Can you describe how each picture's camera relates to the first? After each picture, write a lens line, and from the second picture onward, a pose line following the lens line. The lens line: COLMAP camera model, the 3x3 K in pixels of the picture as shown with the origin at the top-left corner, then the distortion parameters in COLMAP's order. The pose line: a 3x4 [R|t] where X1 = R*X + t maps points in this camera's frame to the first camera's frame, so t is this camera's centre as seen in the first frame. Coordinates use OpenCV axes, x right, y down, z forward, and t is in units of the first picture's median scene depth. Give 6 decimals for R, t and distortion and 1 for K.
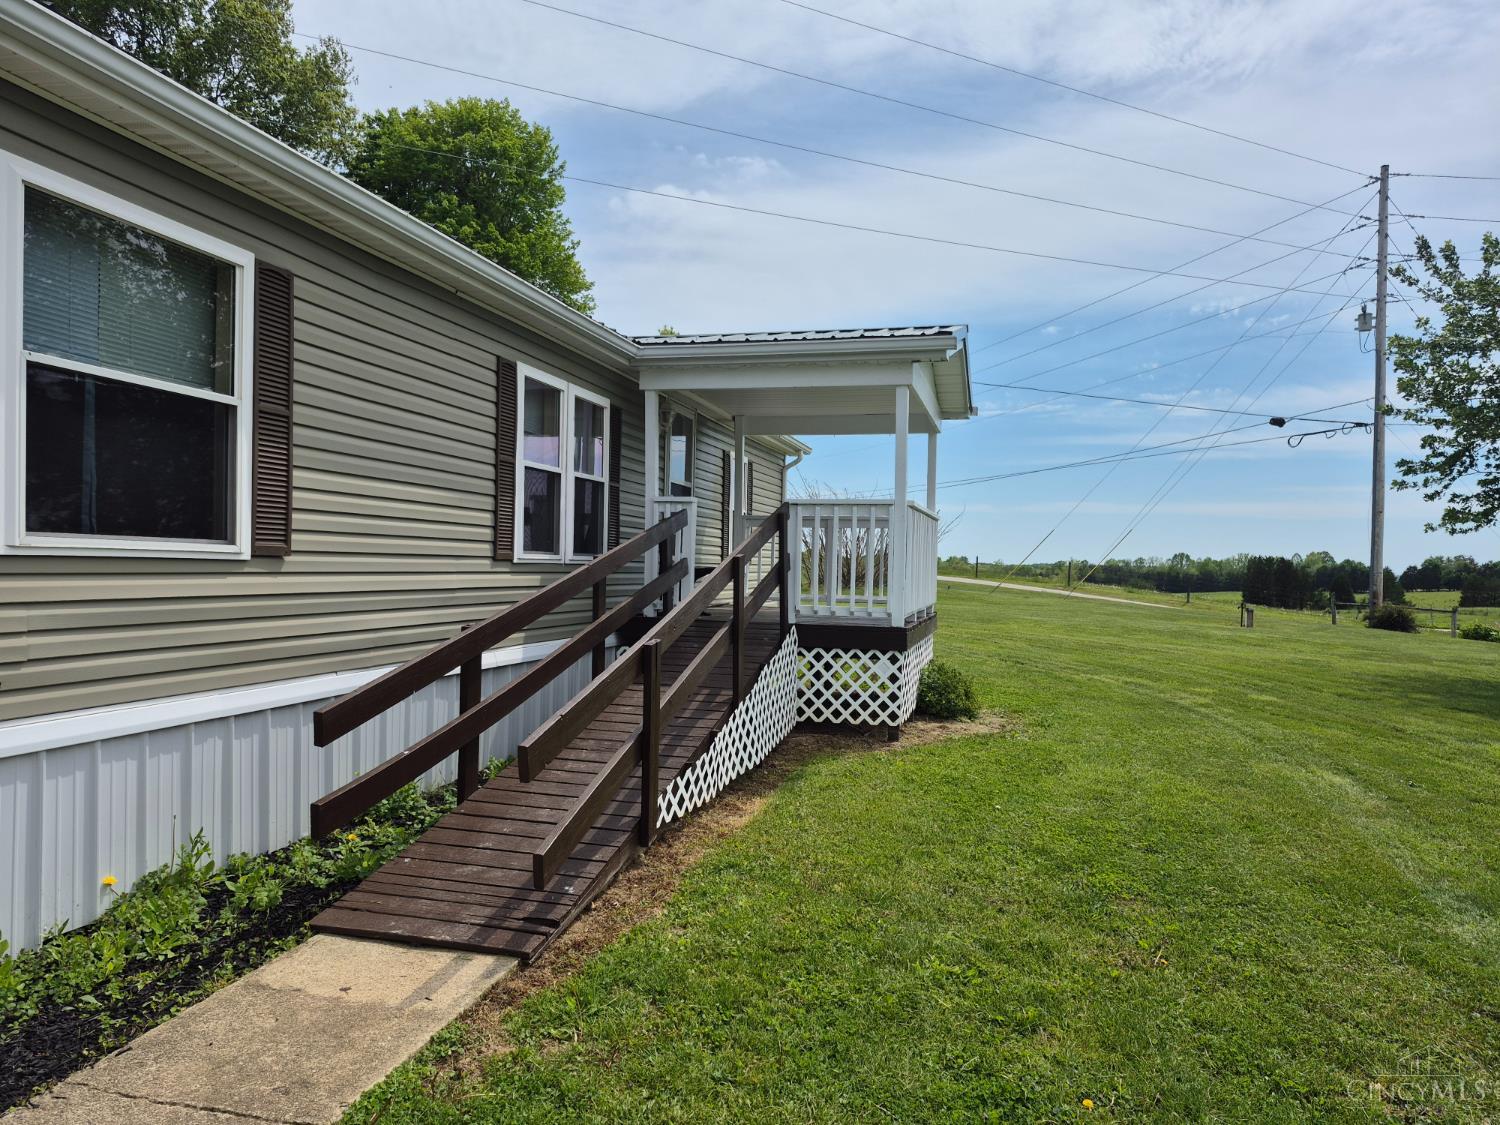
lens RADIAL K [[1048.8, 0, 742.1], [0, 1048.8, 570.2], [0, 0, 1]] dist [0.071045, -0.088625]
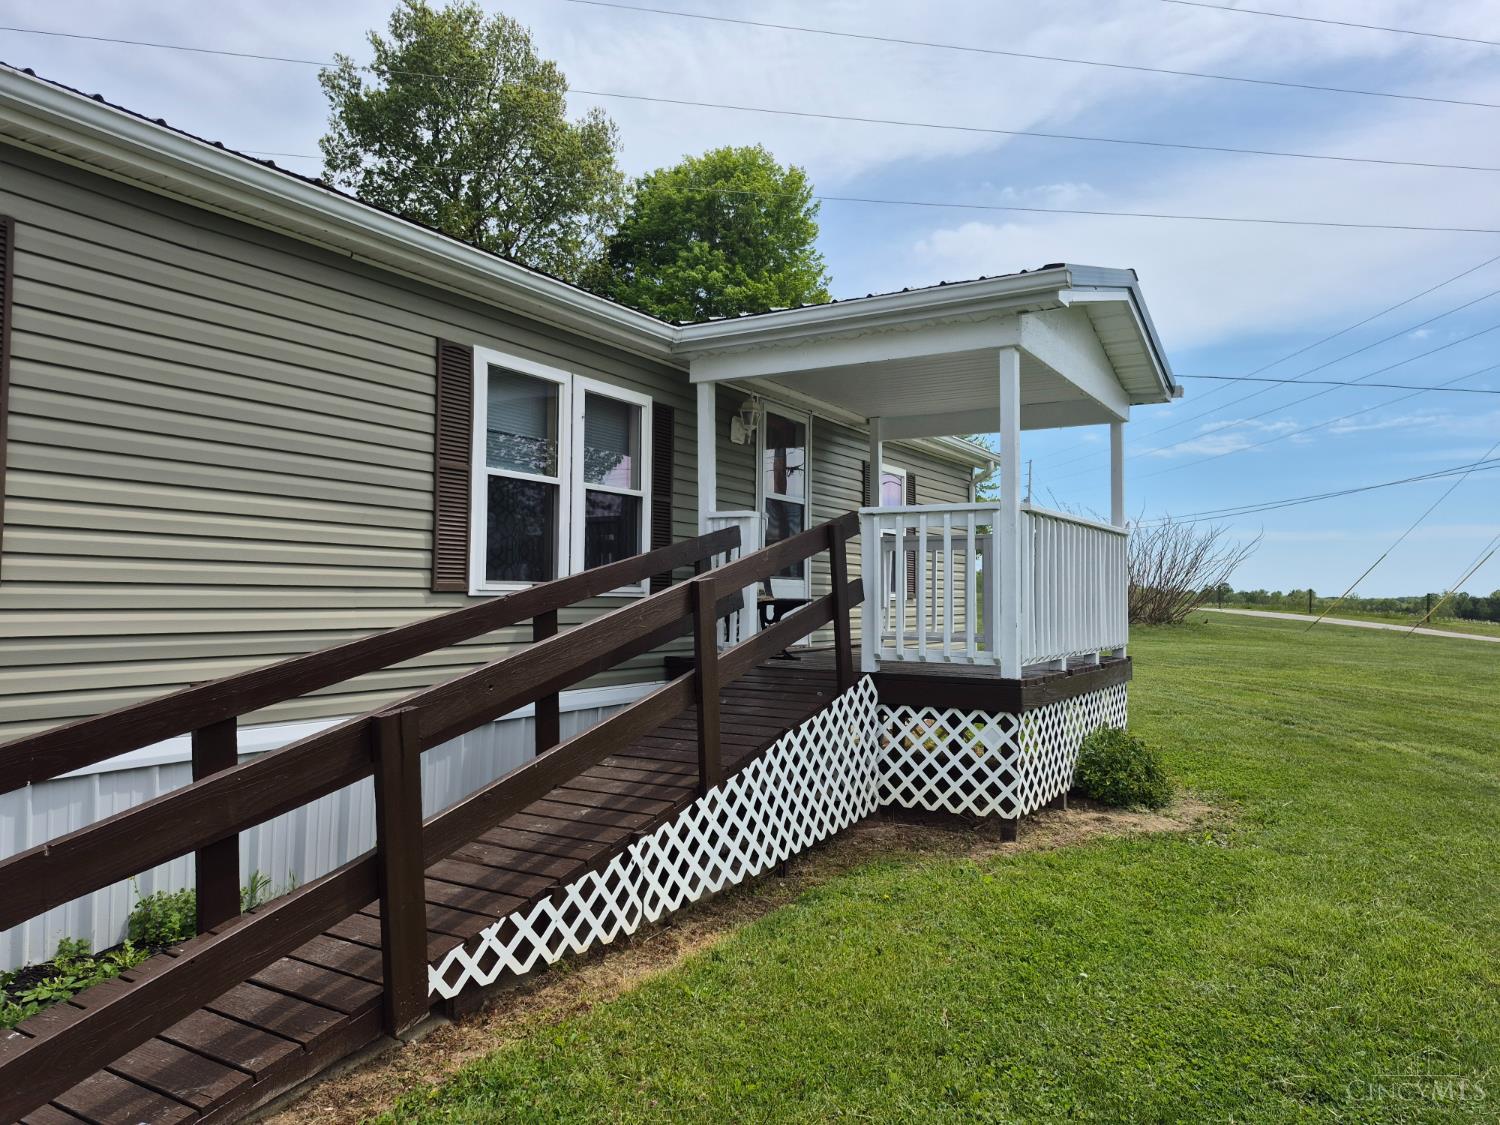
lens RADIAL K [[1048.8, 0, 747.2], [0, 1048.8, 548.1], [0, 0, 1]] dist [0.071045, -0.088625]
pose [[0.961413, -0.026230, -0.273856, 0.171145], [0.010268, 0.998172, -0.059556, 0.005515], [0.274918, 0.054446, 0.959925, 0.246487]]
